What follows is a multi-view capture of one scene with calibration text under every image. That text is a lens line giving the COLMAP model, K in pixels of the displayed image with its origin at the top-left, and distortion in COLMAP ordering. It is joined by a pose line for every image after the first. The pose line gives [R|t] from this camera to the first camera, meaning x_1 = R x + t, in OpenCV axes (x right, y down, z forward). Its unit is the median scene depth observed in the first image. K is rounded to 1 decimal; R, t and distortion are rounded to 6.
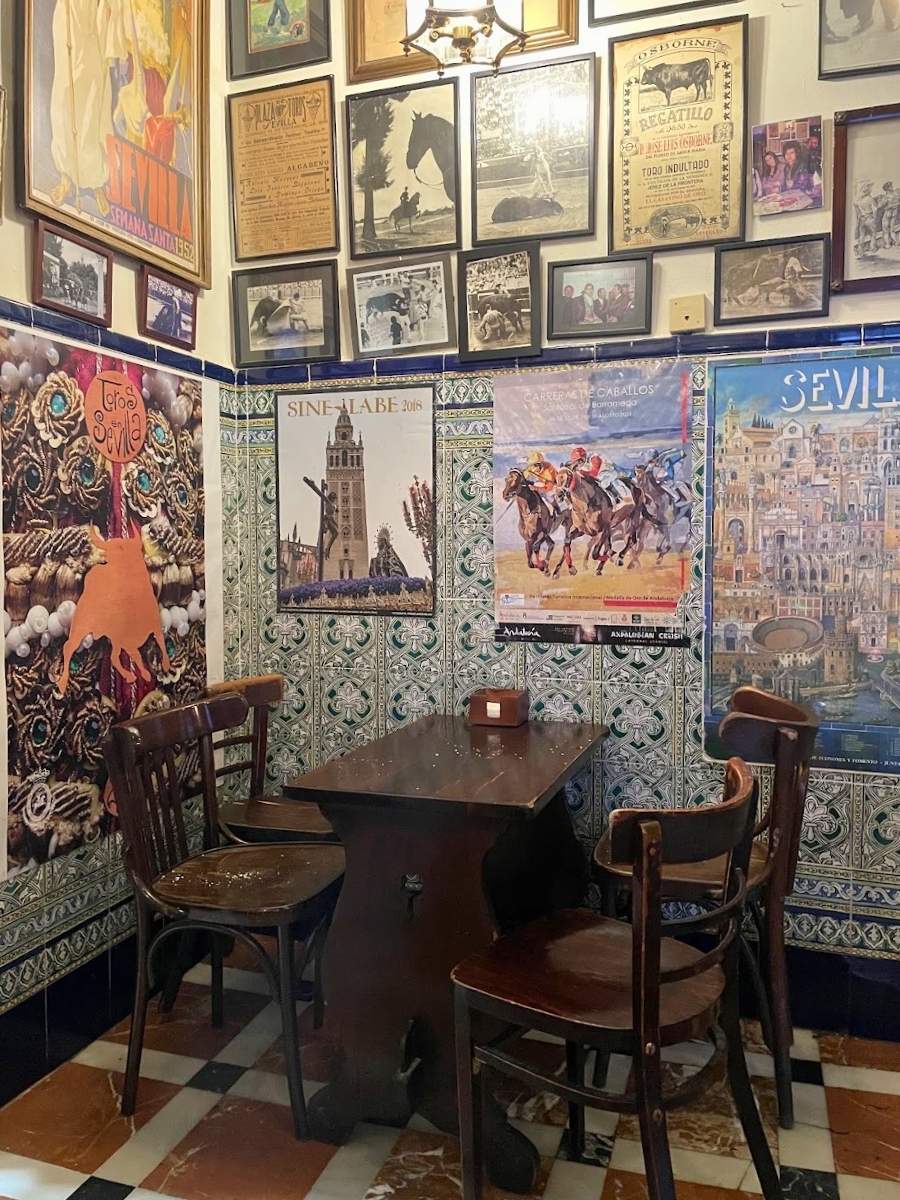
lens RADIAL K [[935.0, 0, 450.0], [0, 935.0, 600.0], [0, 0, 1]] dist [-0.000348, -0.000739]
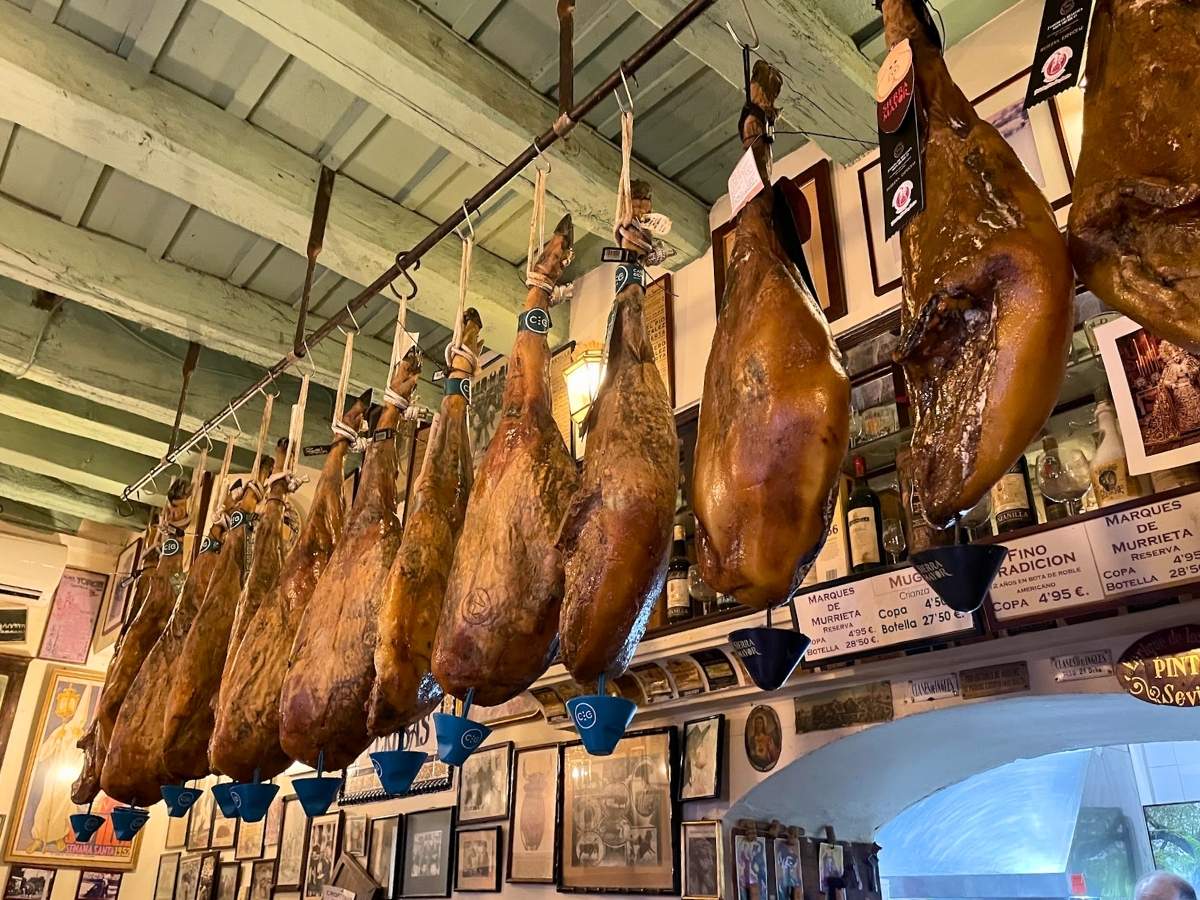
lens RADIAL K [[956.6, 0, 600.0], [0, 956.6, 450.0], [0, 0, 1]] dist [0.108069, -0.132031]
pose [[0.859879, -0.202741, -0.468513, 1.938892], [-0.054634, 0.875939, -0.479319, -0.182081], [0.507566, 0.437753, 0.742125, -0.495795]]
